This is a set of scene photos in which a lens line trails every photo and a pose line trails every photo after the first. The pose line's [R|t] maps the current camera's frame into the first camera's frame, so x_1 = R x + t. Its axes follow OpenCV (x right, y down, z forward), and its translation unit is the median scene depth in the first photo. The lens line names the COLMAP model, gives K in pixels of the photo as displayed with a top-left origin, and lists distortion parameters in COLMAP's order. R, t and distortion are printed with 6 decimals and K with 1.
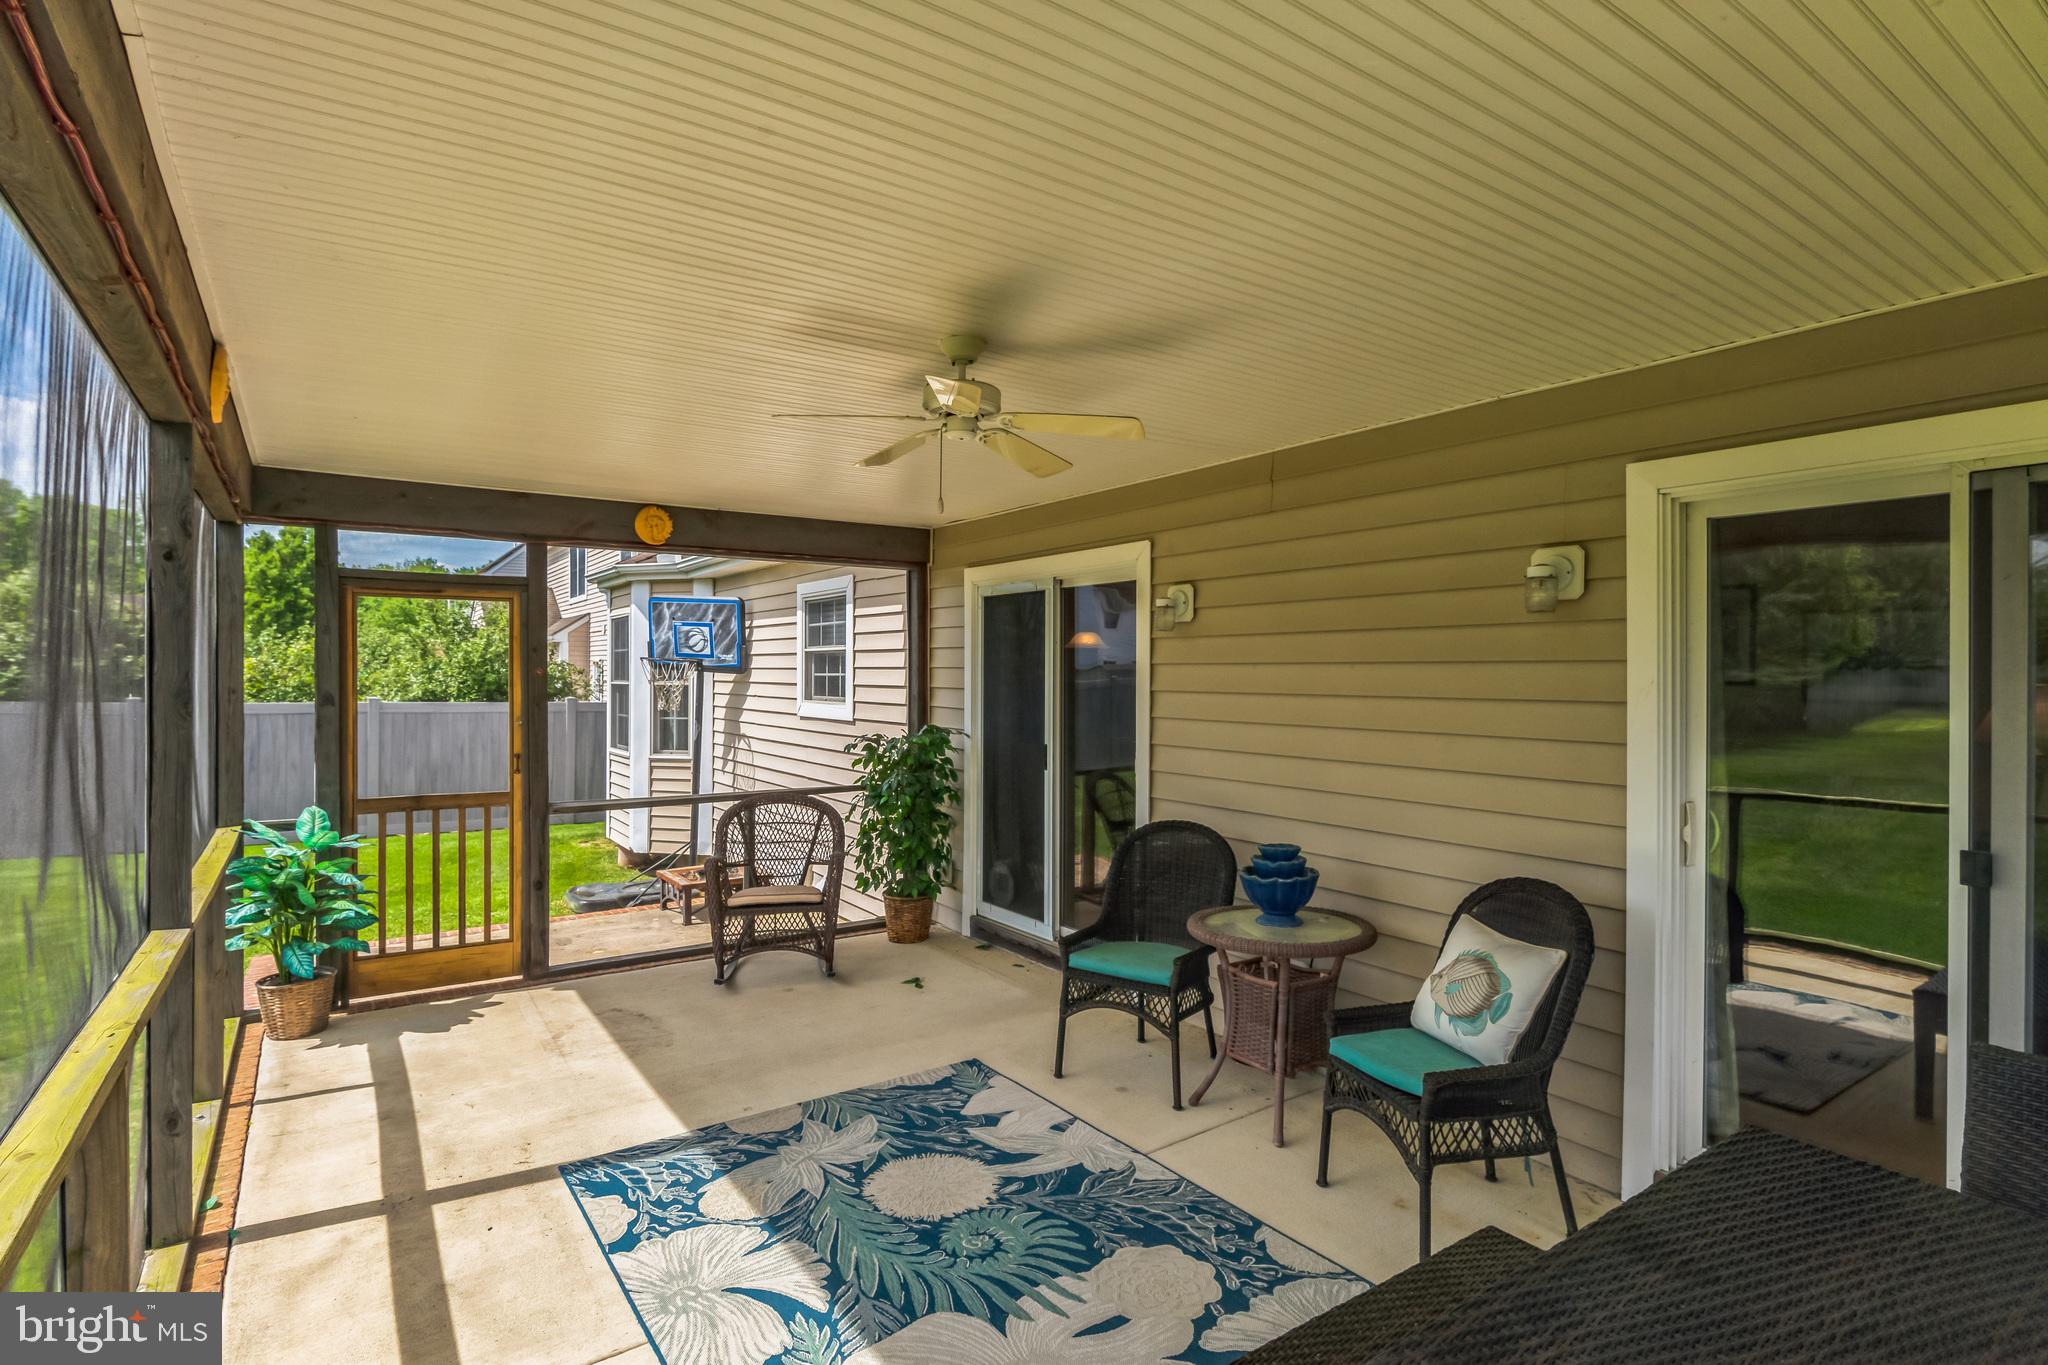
lens RADIAL K [[1009.4, 0, 1021.8], [0, 1009.4, 677.3], [0, 0, 1]] dist [-0.002125, -0.000262]
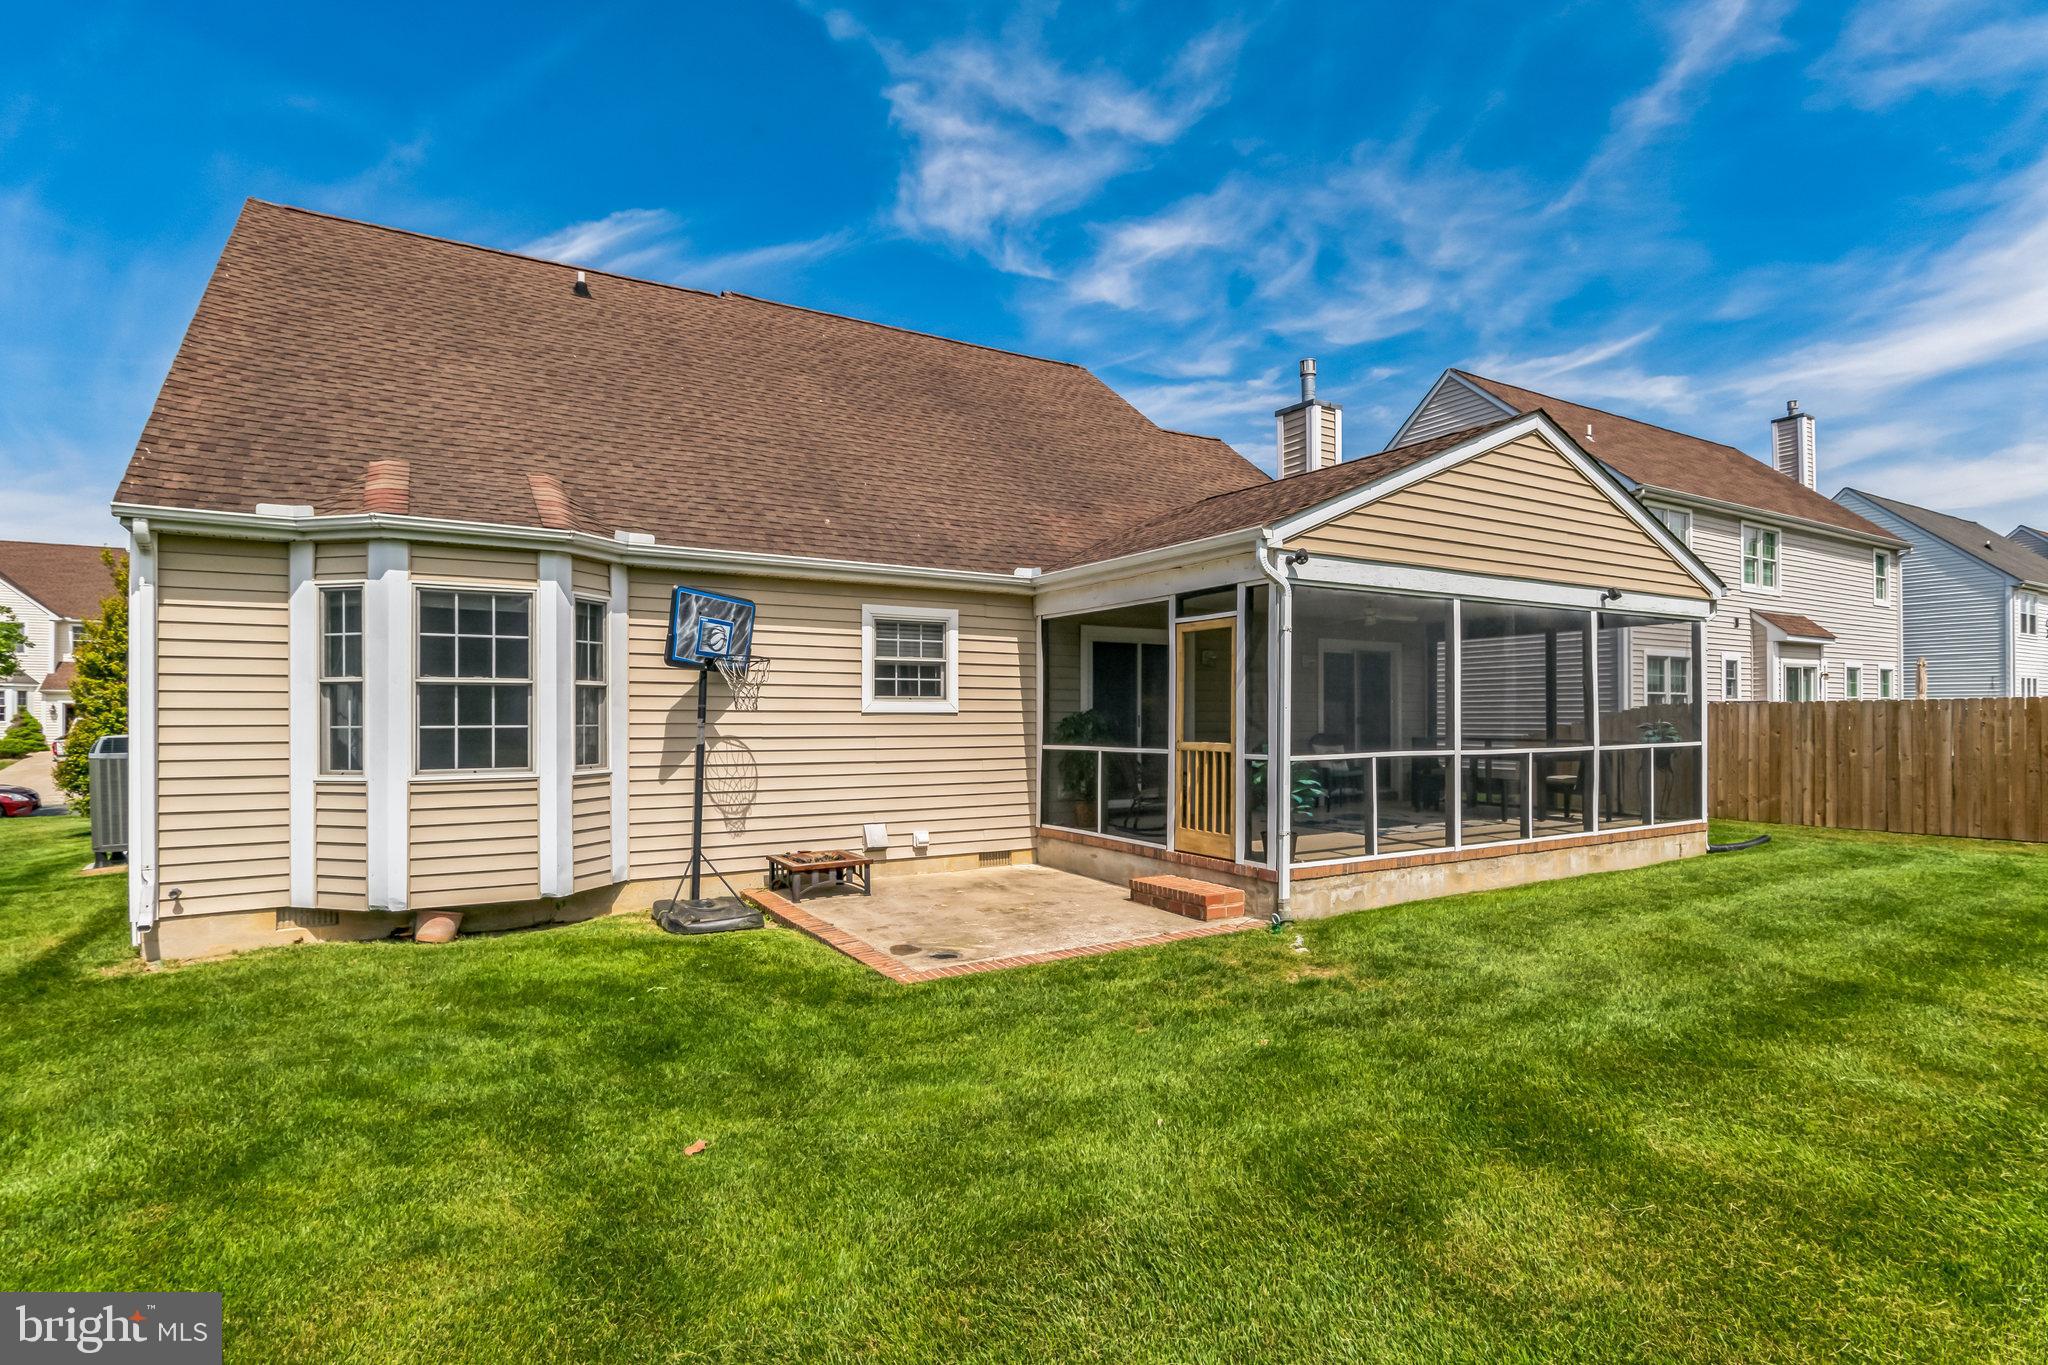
lens RADIAL K [[1020.5, 0, 1025.4], [0, 1020.5, 710.7], [0, 0, 1]] dist [-0.002838, -0.000138]
pose [[0.062574, 0.002851, 0.998036, -3.770052], [0.006047, 0.999976, -0.003235, 0.108337], [-0.998022, 0.006238, 0.062555, 1.918141]]
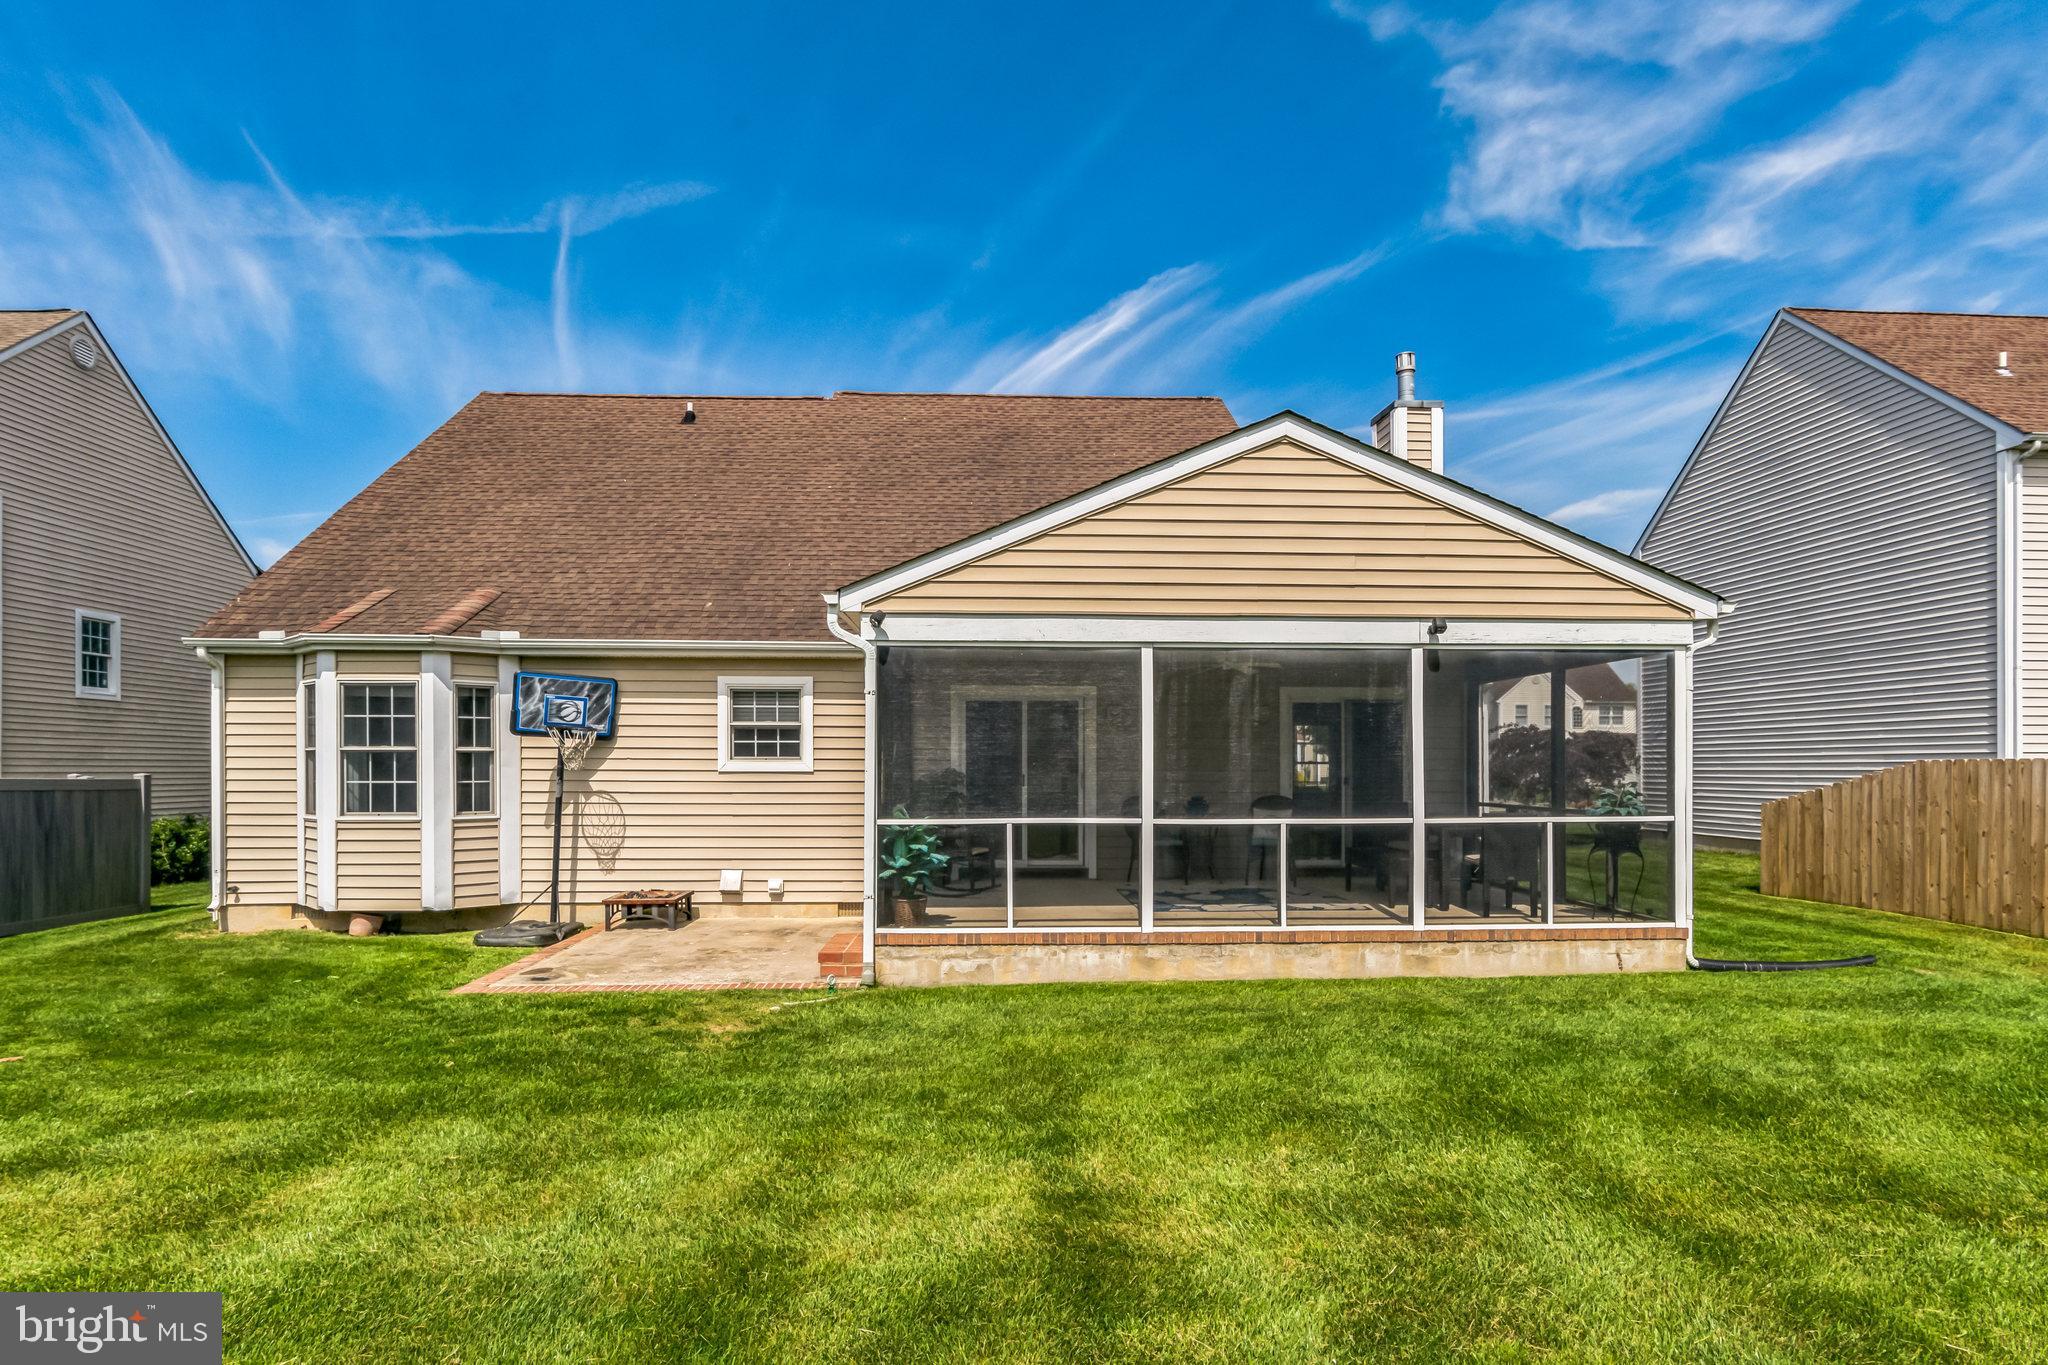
lens RADIAL K [[1046.8, 0, 1022.1], [0, 1046.8, 767.3], [0, 0, 1]] dist [-0.002740, -0.000252]
pose [[0.533509, -0.003158, 0.845788, -3.184615], [0.003802, 0.999992, 0.001335, 0.084516], [-0.845786, 0.002503, 0.533517, -0.299178]]
